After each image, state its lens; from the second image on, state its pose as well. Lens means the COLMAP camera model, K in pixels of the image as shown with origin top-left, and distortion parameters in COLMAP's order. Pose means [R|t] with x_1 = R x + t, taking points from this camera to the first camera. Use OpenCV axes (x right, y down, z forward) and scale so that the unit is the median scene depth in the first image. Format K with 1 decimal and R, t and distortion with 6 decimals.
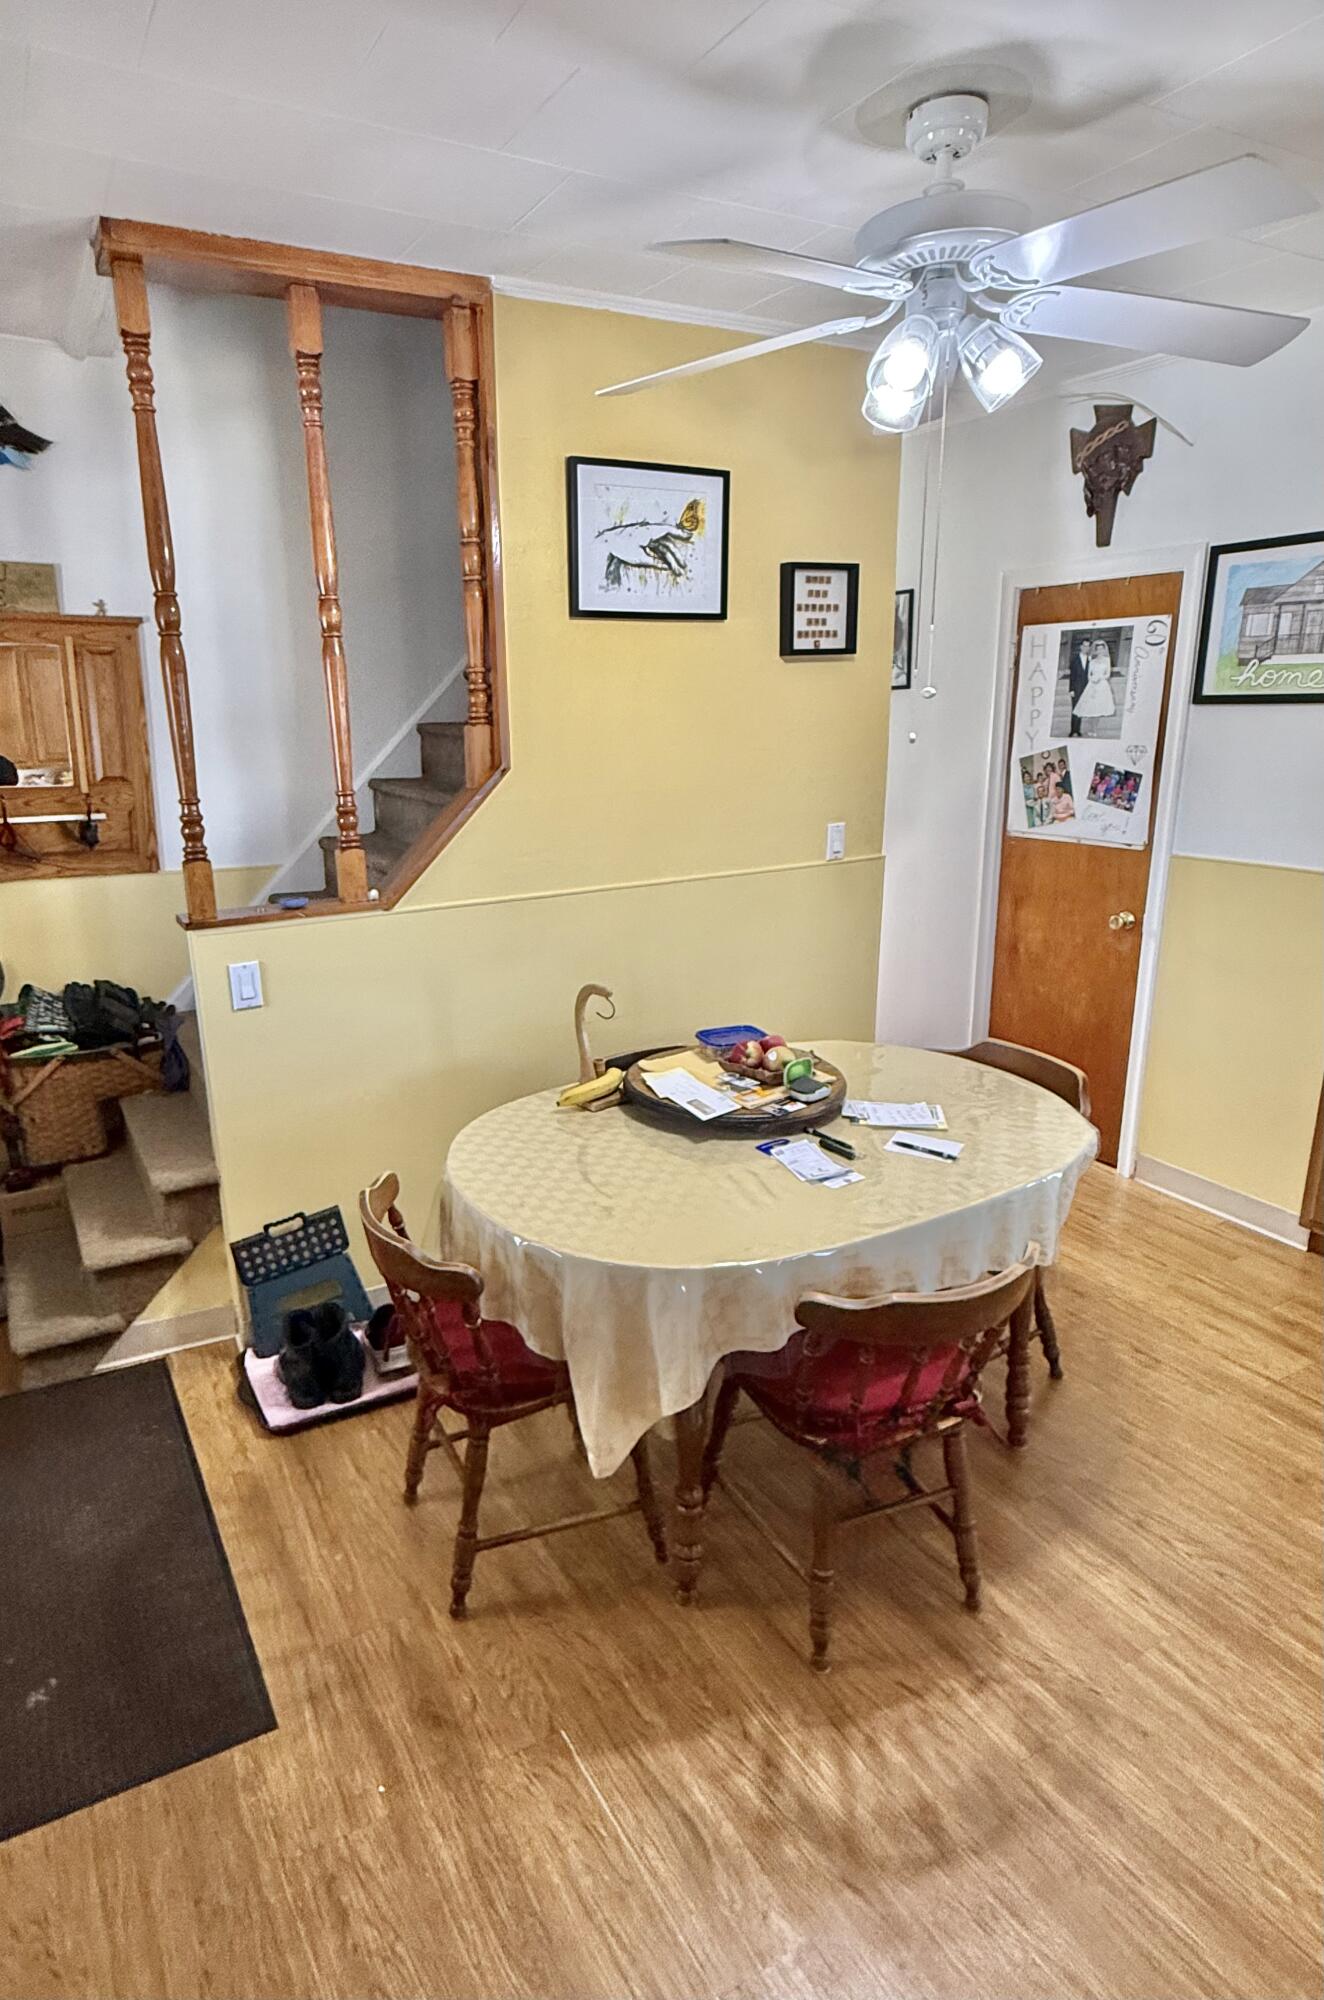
lens RADIAL K [[1107.2, 0, 608.8], [0, 1107.2, 994.4], [0, 0, 1]] dist [-0.003608, 0.000012]
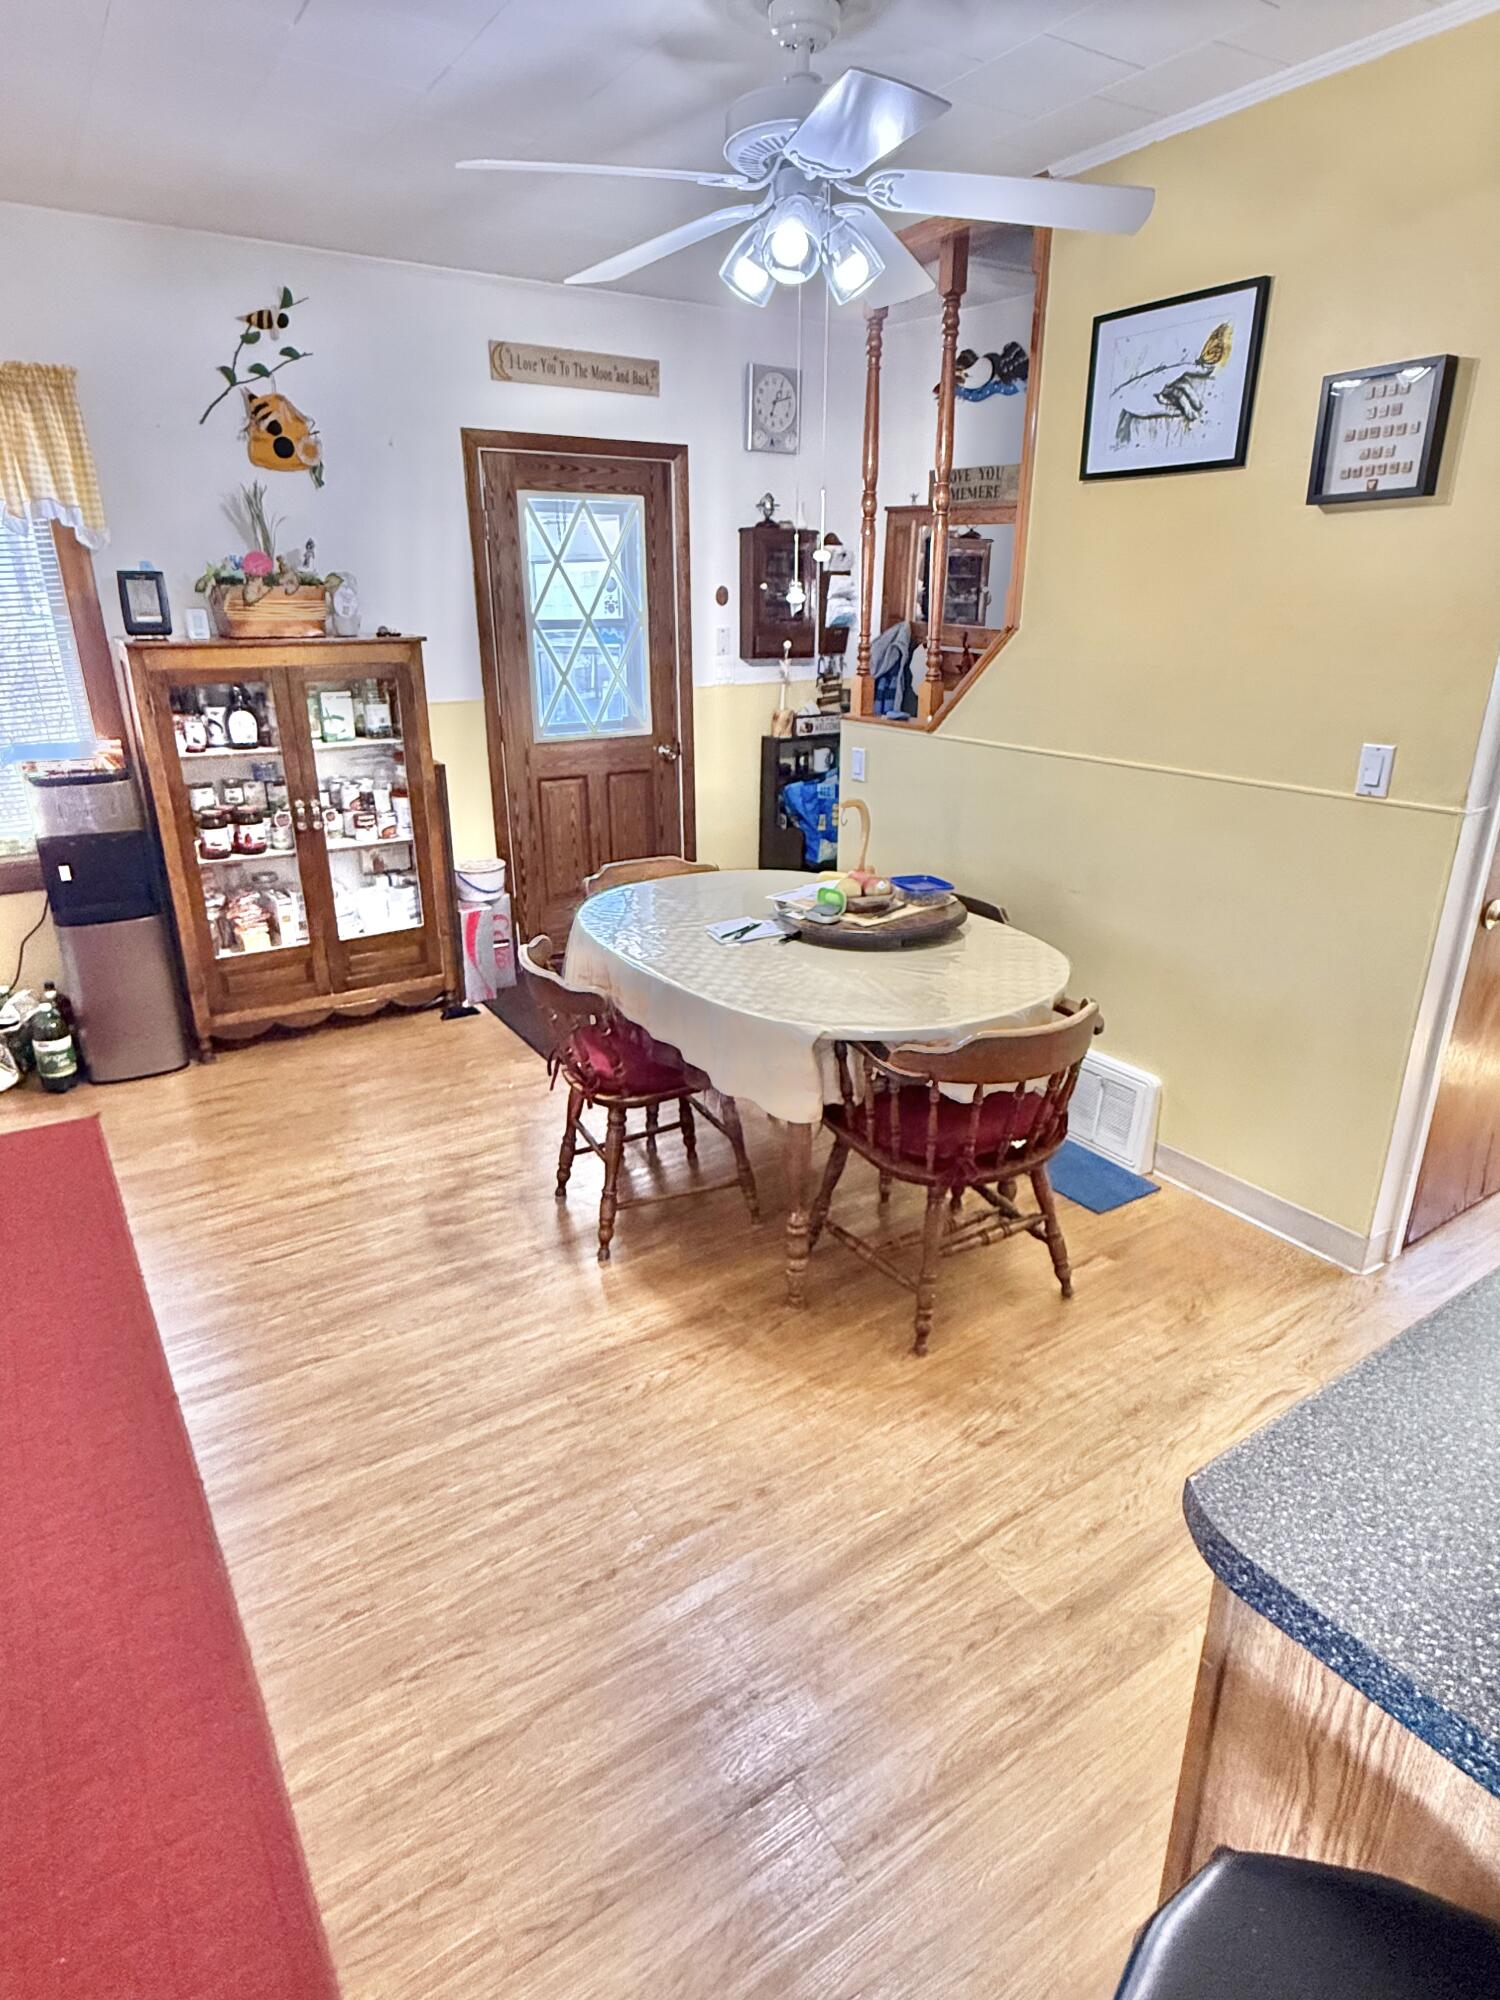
lens RADIAL K [[1112.2, 0, 753.7], [0, 1112.2, 995.1], [0, 0, 1]] dist [0.001753, -0.000777]
pose [[0.082019, 0.360468, -0.929159, 1.064491], [-0.257748, 0.908254, 0.329606, -0.166738], [0.962725, 0.212455, 0.167404, 0.625298]]
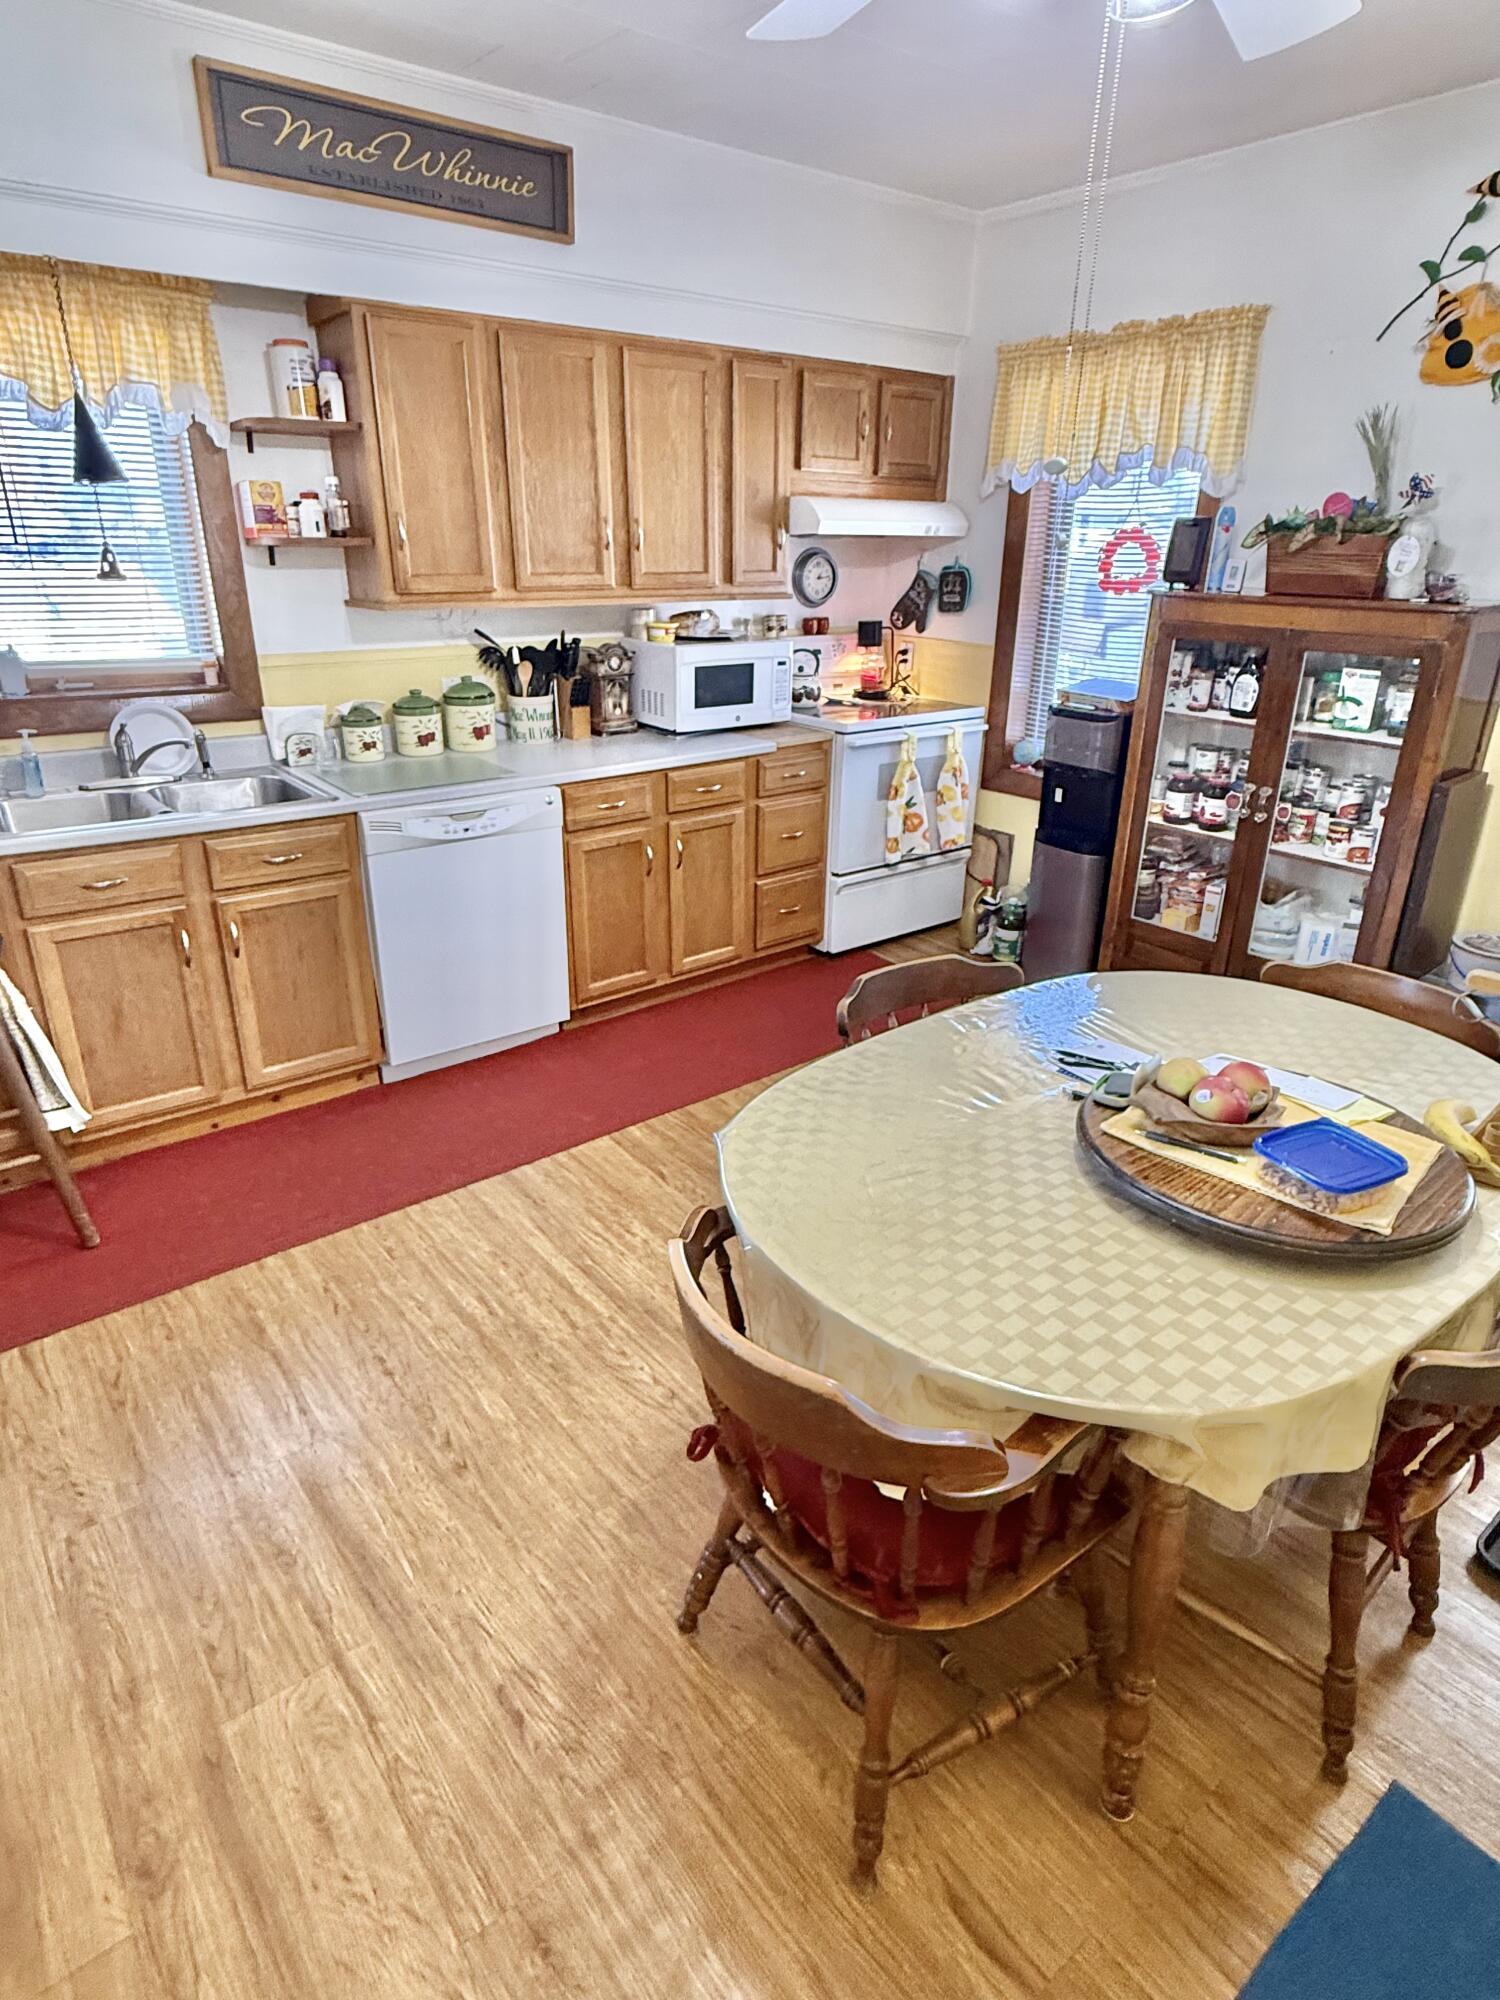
lens RADIAL K [[1112.2, 0, 738.5], [0, 1112.2, 994.3], [0, 0, 1]] dist [0.001753, -0.000777]
pose [[-0.986428, 0.068050, -0.149427, 0.429710], [-0.036788, 0.795334, 0.605055, -0.301117], [0.160018, 0.602340, -0.782036, 1.208653]]
